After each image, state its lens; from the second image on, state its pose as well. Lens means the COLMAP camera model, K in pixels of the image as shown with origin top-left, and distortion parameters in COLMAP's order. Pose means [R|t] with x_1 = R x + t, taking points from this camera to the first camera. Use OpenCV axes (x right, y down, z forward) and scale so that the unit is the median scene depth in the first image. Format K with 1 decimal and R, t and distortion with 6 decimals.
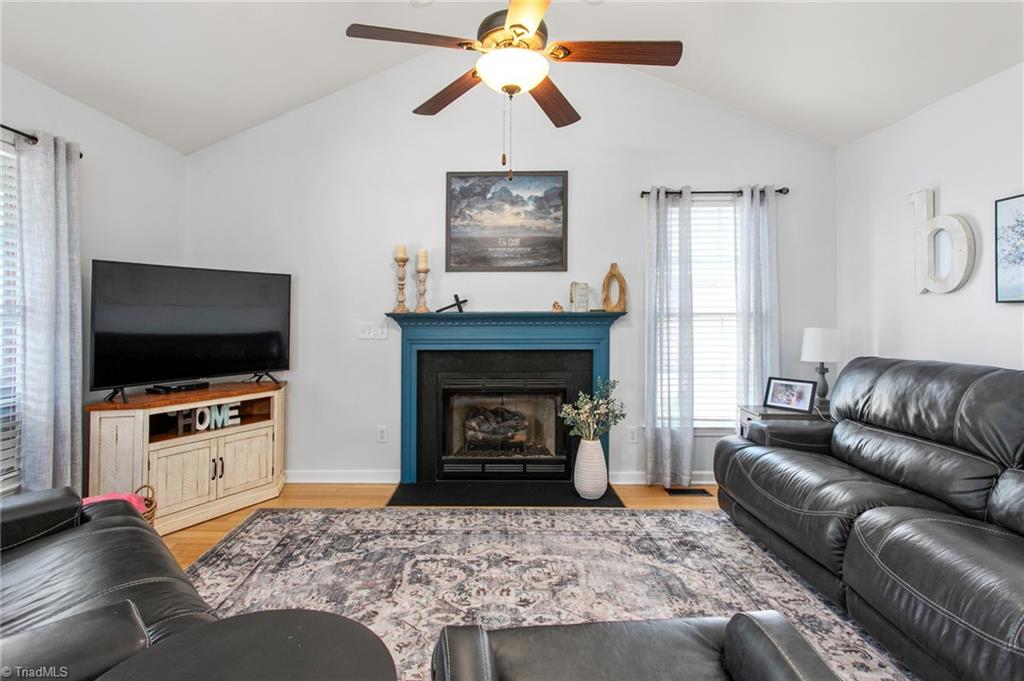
lens RADIAL K [[538.3, 0, 515.3], [0, 538.3, 315.2], [0, 0, 1]] dist [0.002115, 0.001186]
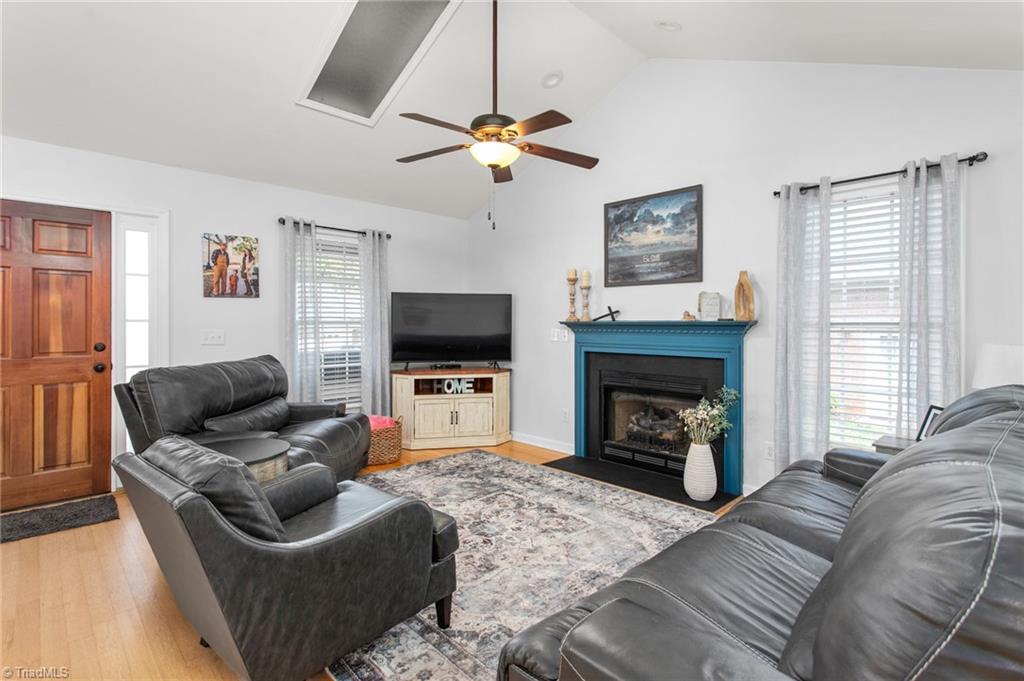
lens RADIAL K [[538.3, 0, 509.7], [0, 538.3, 333.9], [0, 0, 1]] dist [0.002115, 0.001186]
pose [[0.681406, 0.019767, -0.731638, 0.620258], [-0.006245, 0.999756, 0.021195, -0.000741], [0.731879, -0.009873, 0.681364, 0.024514]]
